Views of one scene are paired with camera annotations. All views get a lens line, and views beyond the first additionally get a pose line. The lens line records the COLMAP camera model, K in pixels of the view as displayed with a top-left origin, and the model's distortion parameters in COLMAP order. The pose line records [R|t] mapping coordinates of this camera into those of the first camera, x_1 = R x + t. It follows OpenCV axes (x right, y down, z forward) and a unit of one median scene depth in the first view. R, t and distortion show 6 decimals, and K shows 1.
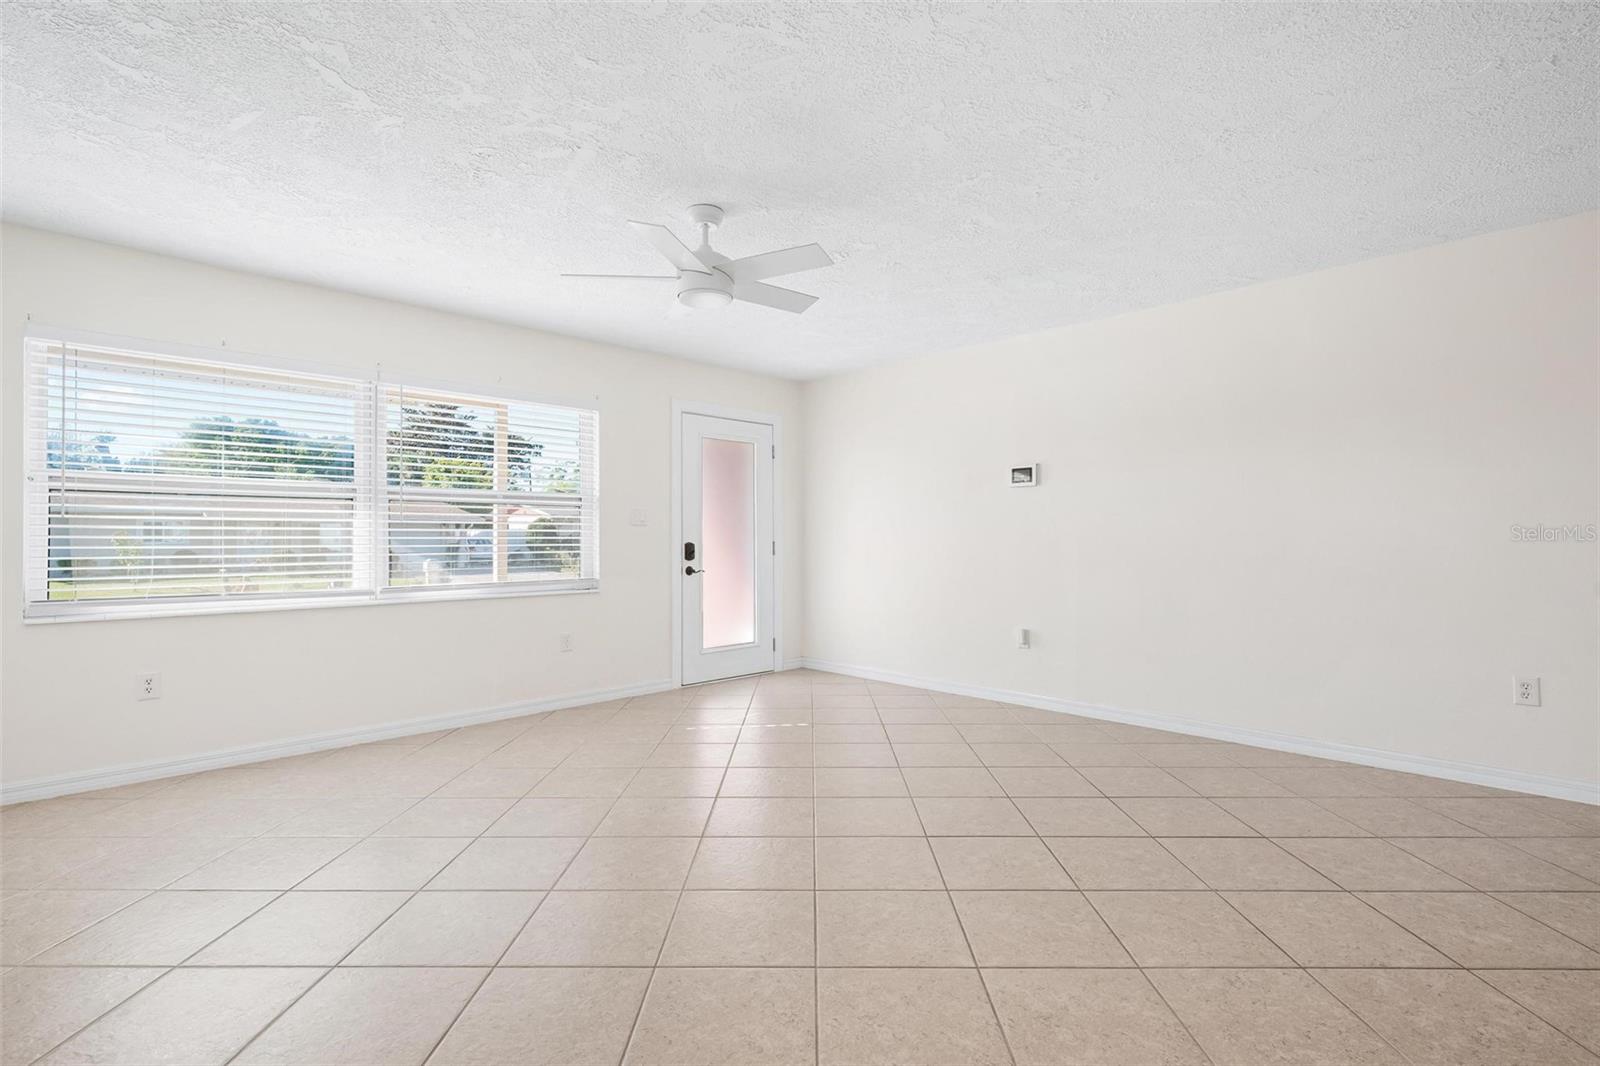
lens RADIAL K [[742.9, 0, 819.1], [0, 742.9, 529.1], [0, 0, 1]] dist [0.000902, -0.001123]
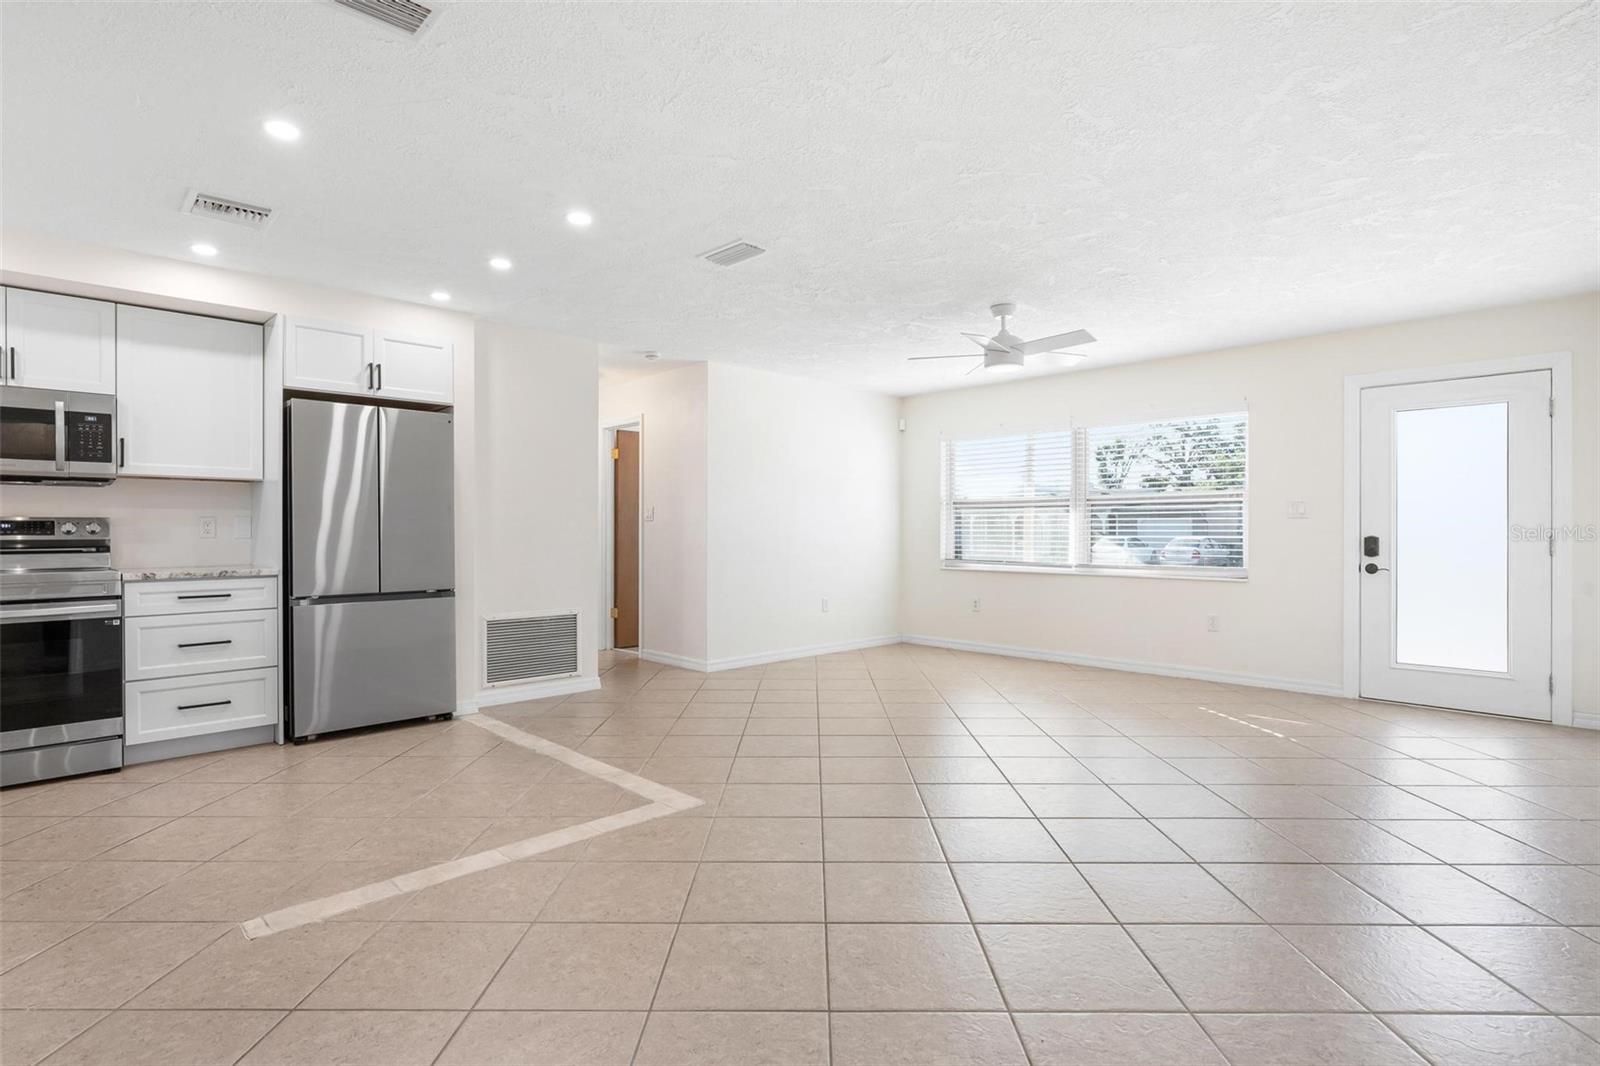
lens RADIAL K [[829.6, 0, 793.7], [0, 829.6, 525.5], [0, 0, 1]] dist [-0.000664, -0.000361]
pose [[-0.028542, -0.004843, -0.999581, 0.898628], [0.012086, 0.999913, -0.005190, 0.002444], [0.999520, -0.012229, -0.028481, 0.383594]]
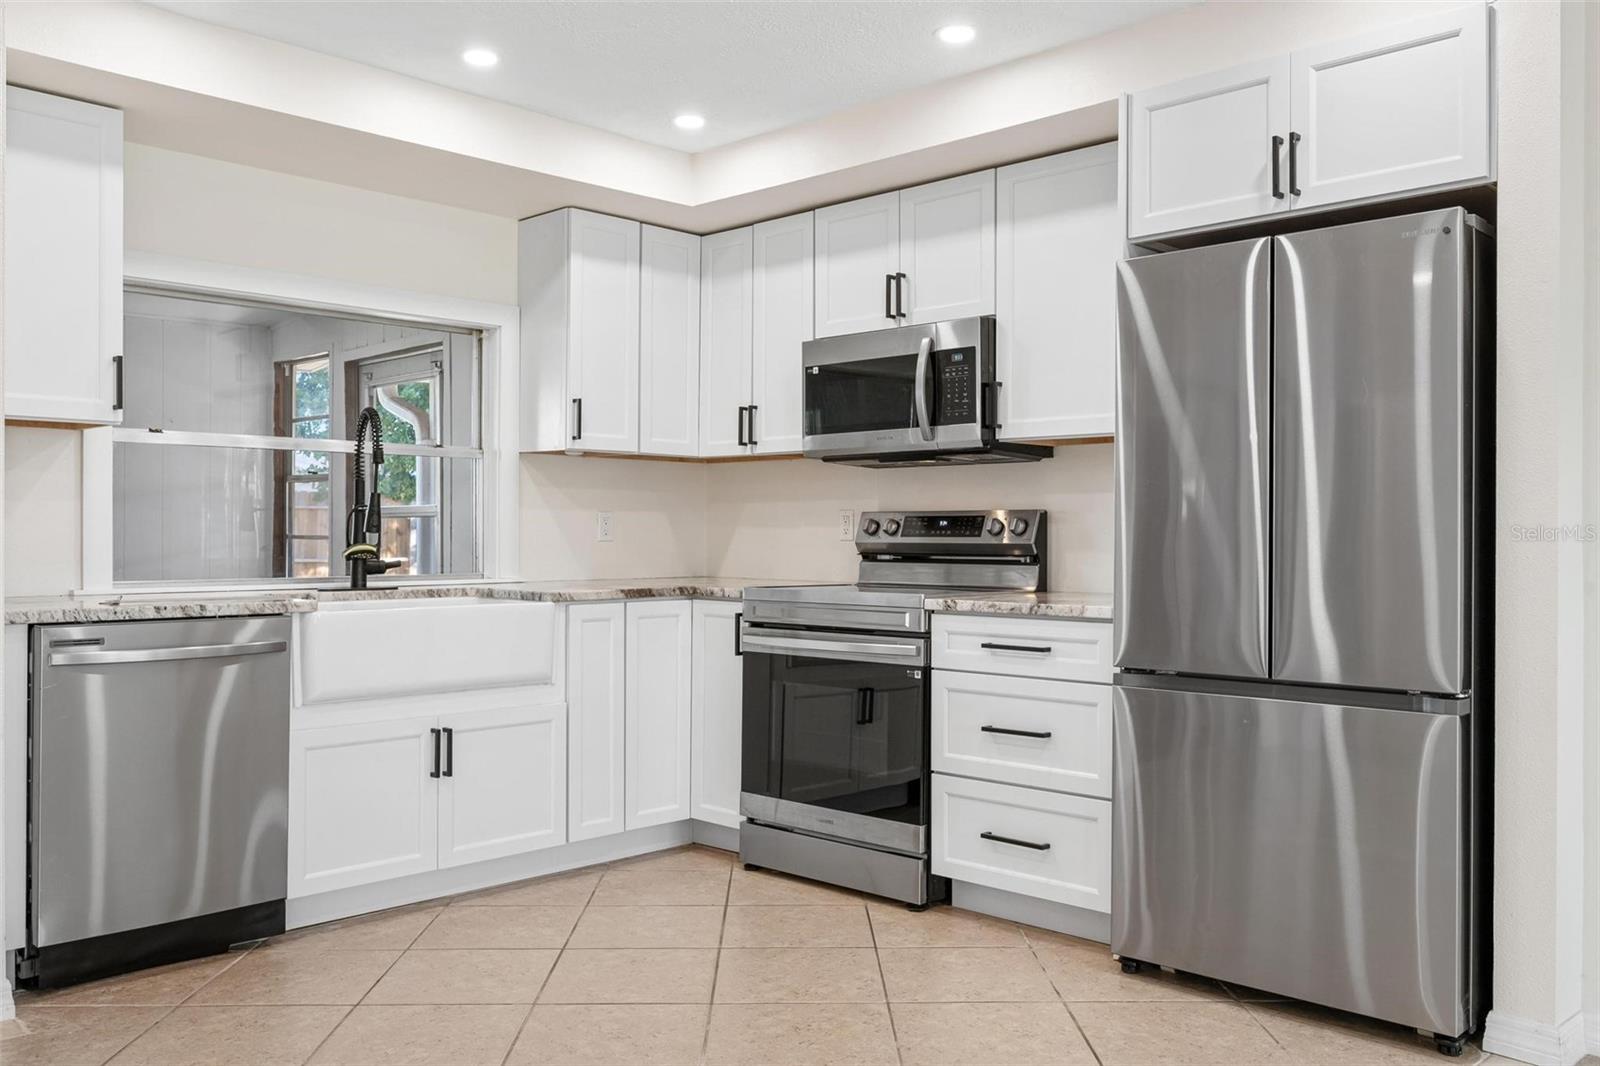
lens RADIAL K [[1343.4, 0, 790.2], [0, 1343.4, 530.5], [0, 0, 1]] dist [-0.008545, 0.022542]
pose [[-0.999894, -0.002571, 0.014330, 0.208723], [-0.002733, 0.999932, -0.011313, 0.005108], [-0.014300, -0.011351, -0.999833, 0.525138]]
